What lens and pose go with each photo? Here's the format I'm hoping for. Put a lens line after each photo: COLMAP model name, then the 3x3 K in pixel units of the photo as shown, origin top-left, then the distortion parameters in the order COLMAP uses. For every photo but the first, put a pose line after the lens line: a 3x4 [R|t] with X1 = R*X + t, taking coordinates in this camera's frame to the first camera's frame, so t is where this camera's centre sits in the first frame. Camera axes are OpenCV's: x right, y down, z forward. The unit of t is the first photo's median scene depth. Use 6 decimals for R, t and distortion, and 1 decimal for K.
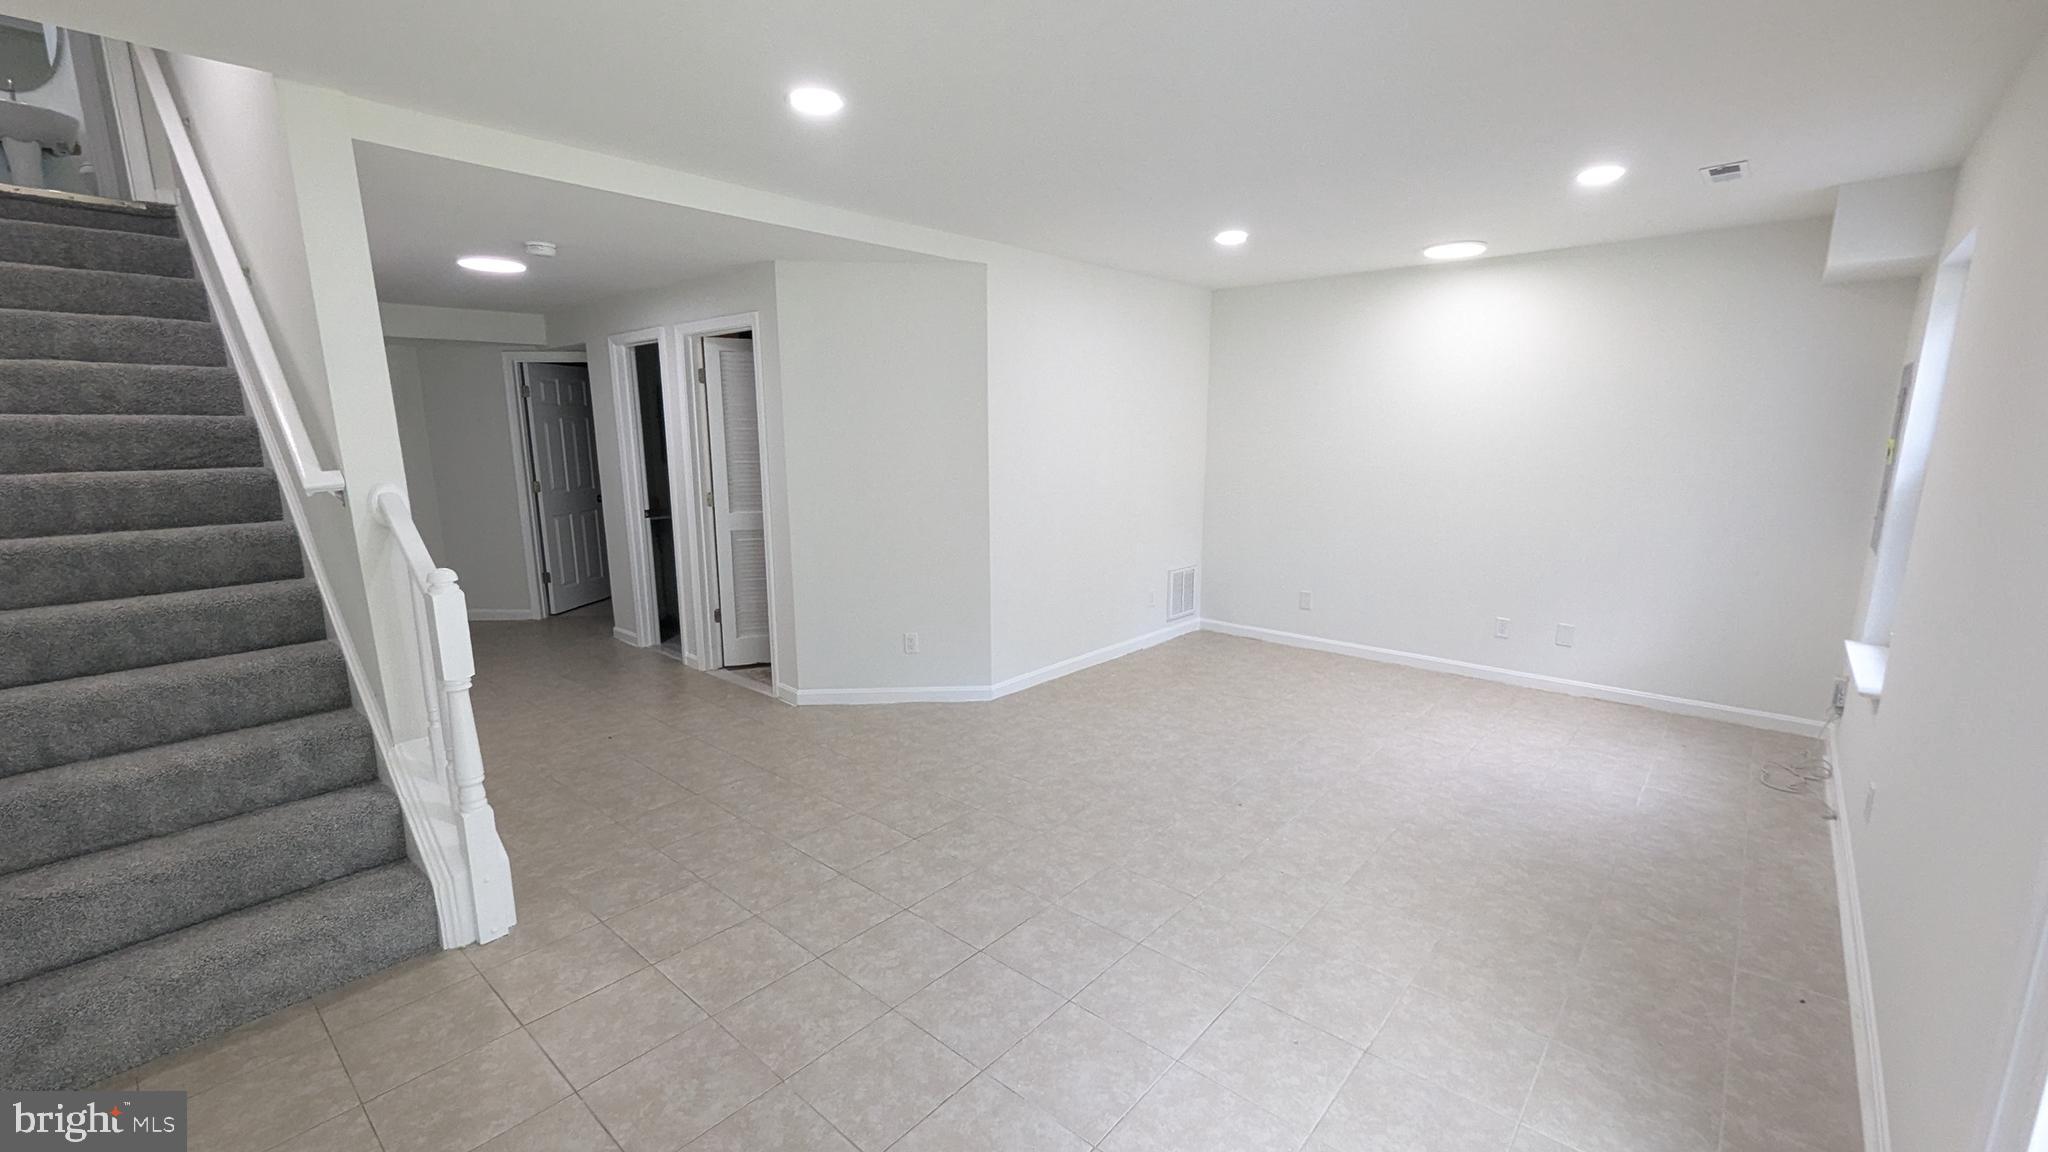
lens RADIAL K [[848.6, 0, 1027.5], [0, 848.6, 590.5], [0, 0, 1]] dist [-0.002268, 0.003683]
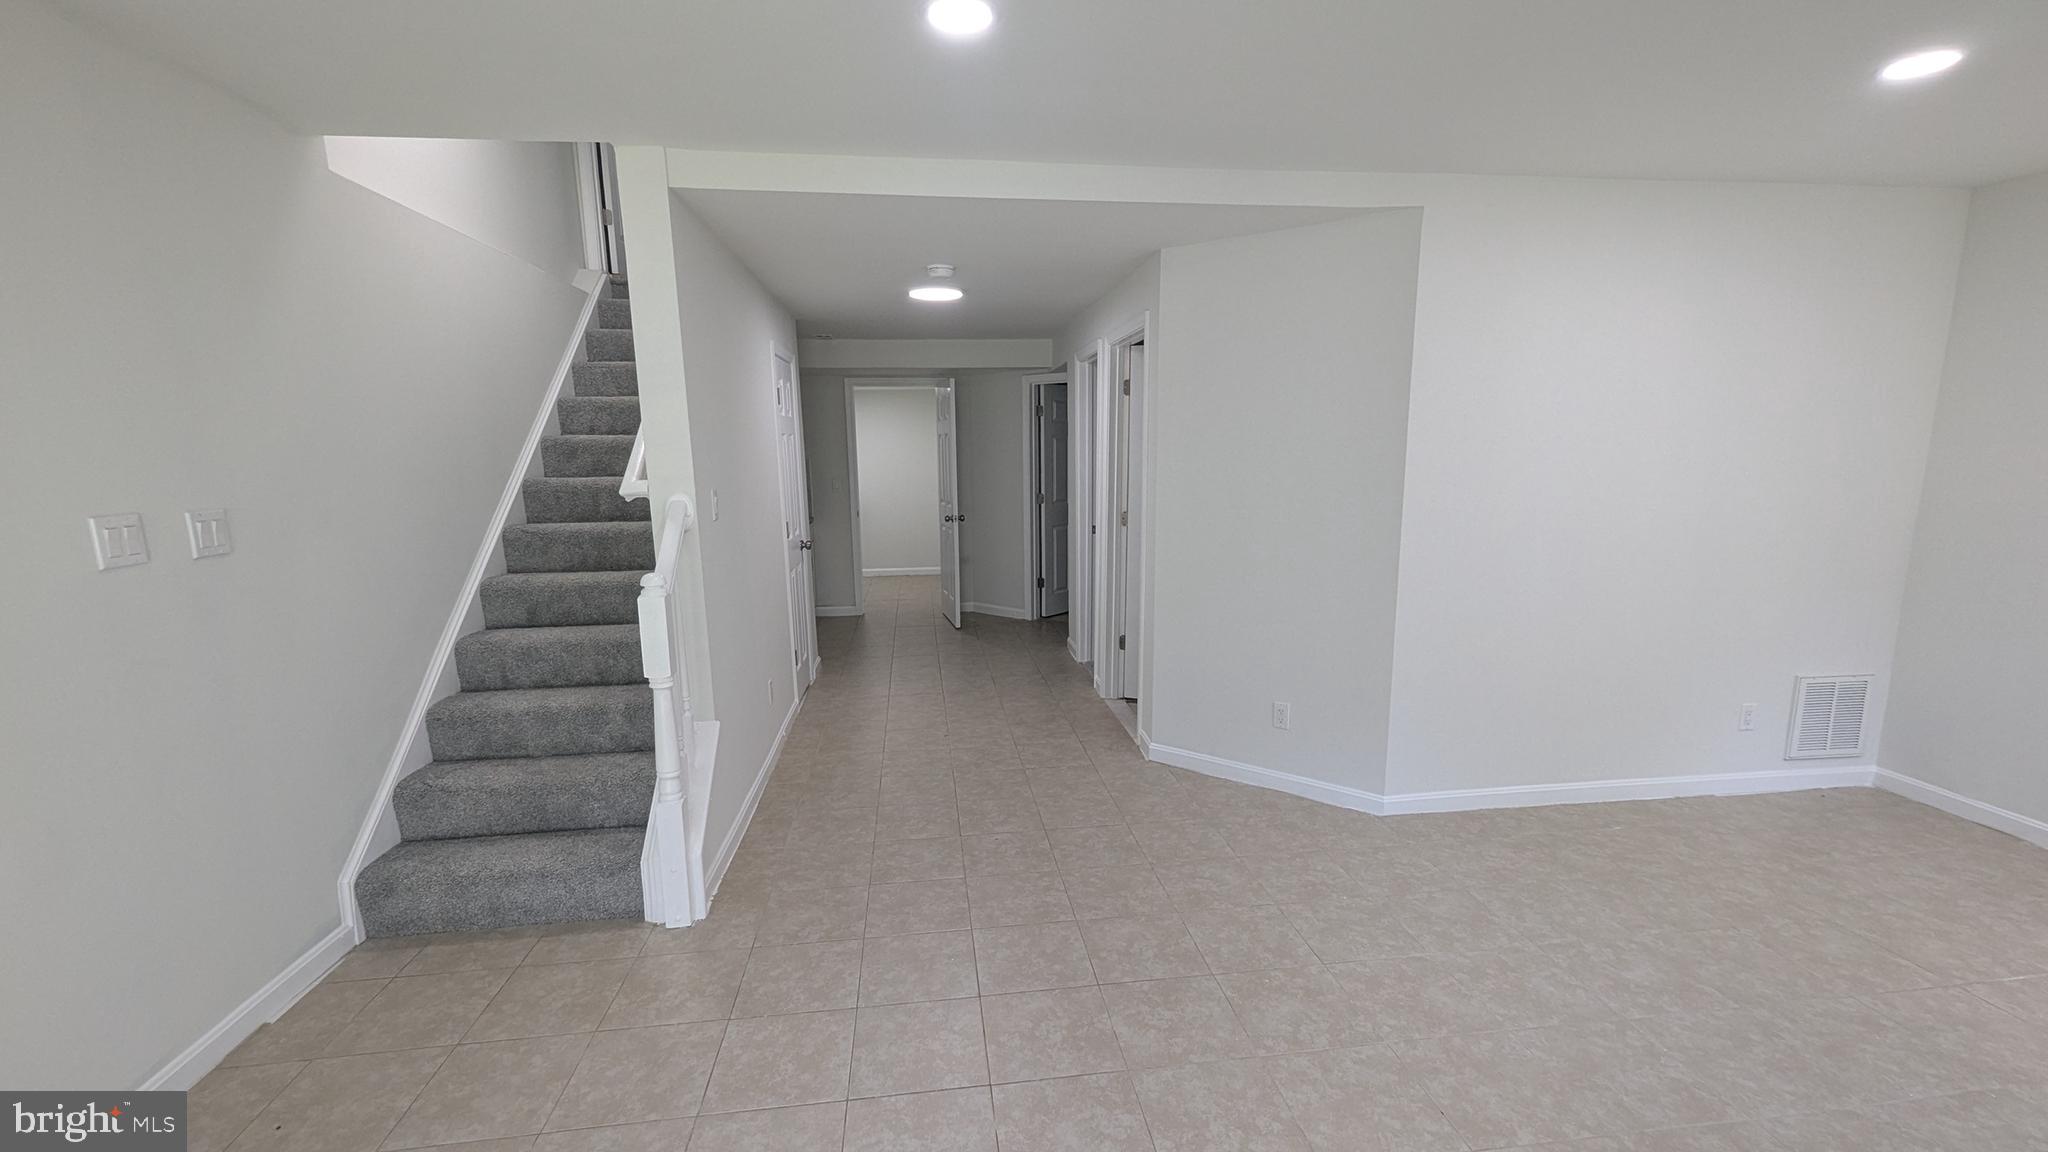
lens RADIAL K [[848.6, 0, 1027.5], [0, 848.6, 590.5], [0, 0, 1]] dist [-0.002268, 0.003683]
pose [[0.750683, 0.106532, -0.652017, 0.255525], [-0.118984, 0.992577, 0.025186, -0.061063], [0.649860, 0.058673, 0.757786, 0.348887]]
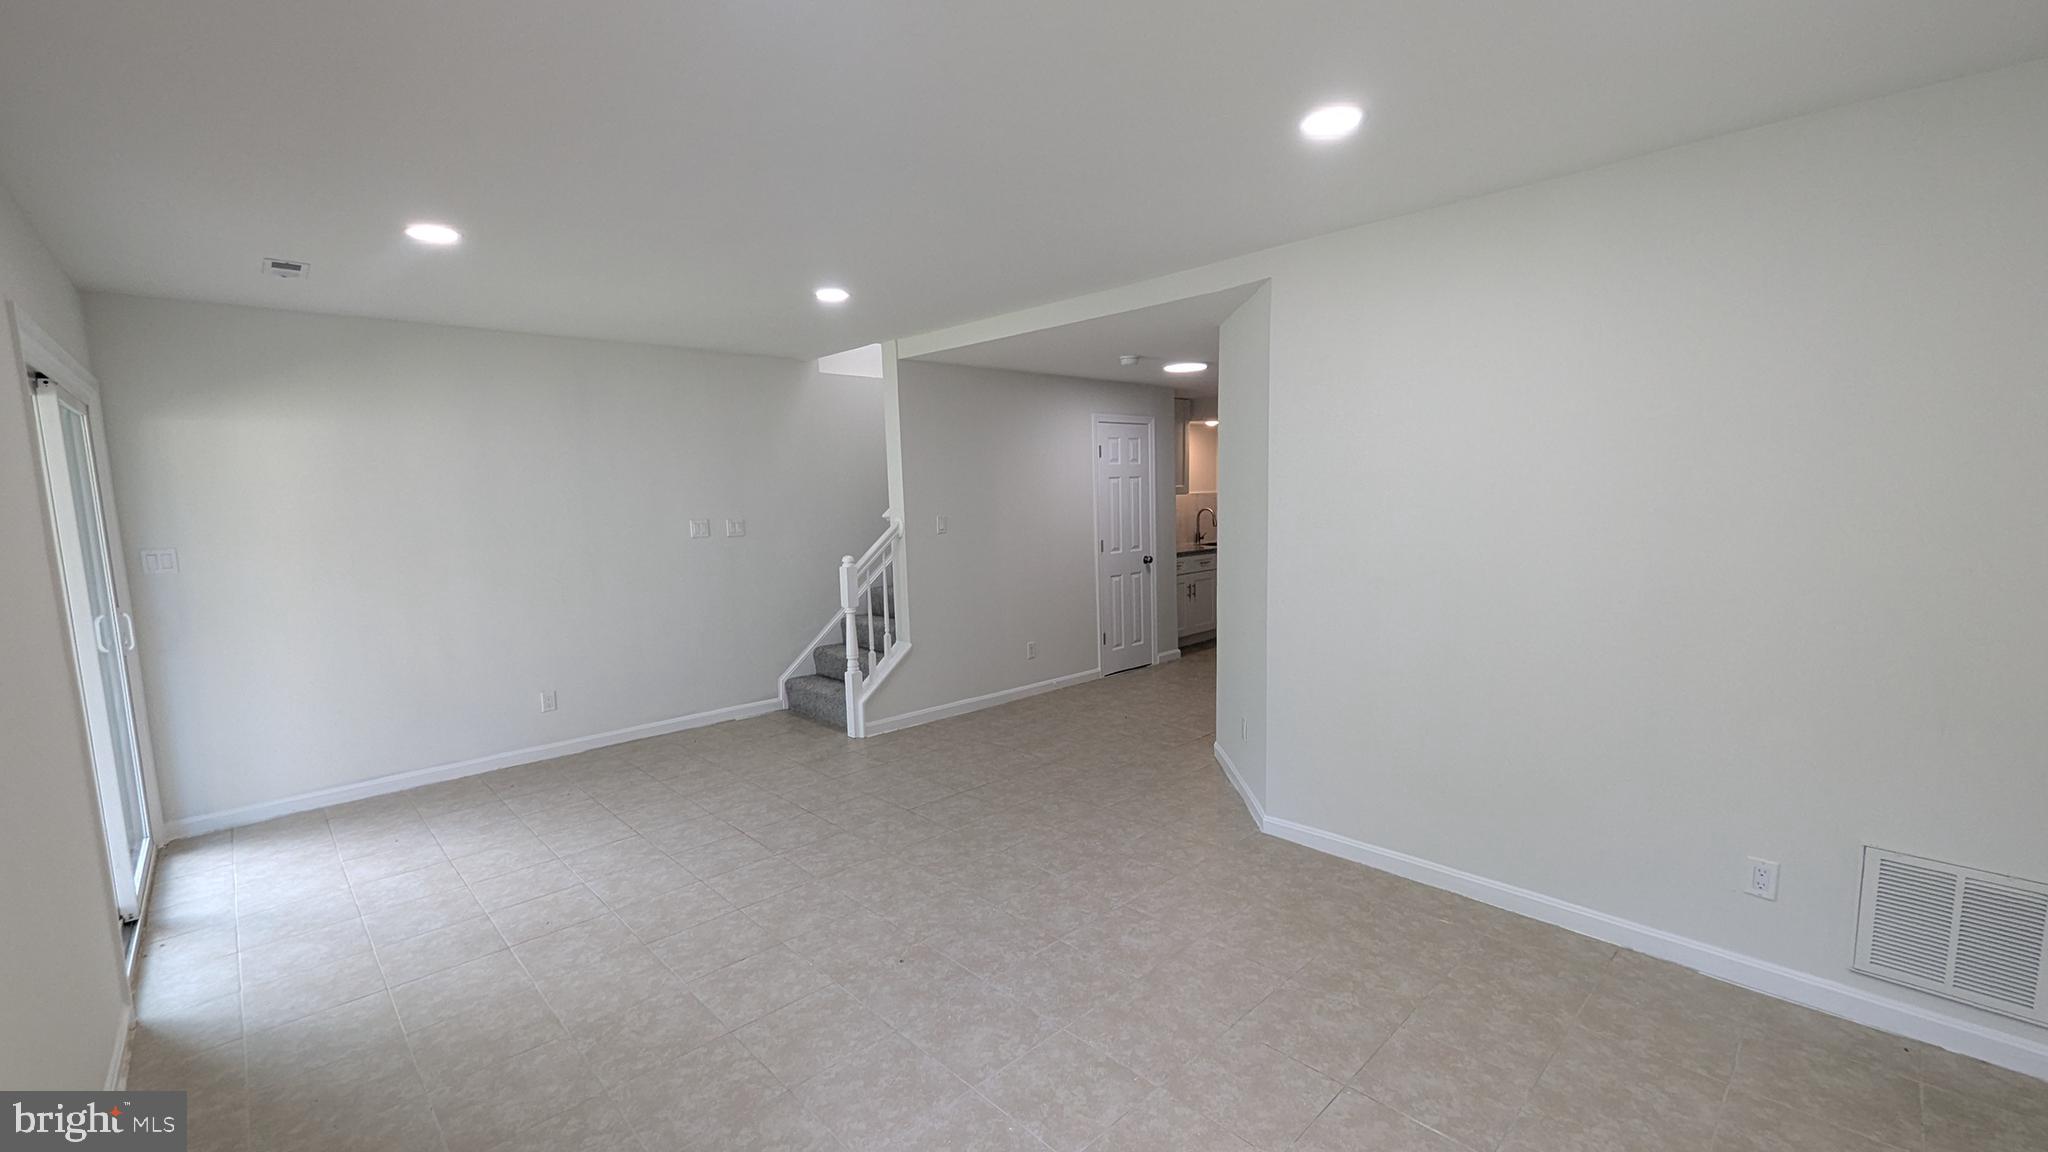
lens RADIAL K [[848.6, 0, 1027.5], [0, 848.6, 590.5], [0, 0, 1]] dist [-0.002268, 0.003683]
pose [[-0.088993, 0.125305, -0.988119, 1.007528], [-0.166283, 0.976264, 0.138777, -0.223657], [0.982054, 0.176658, -0.066045, 1.132144]]
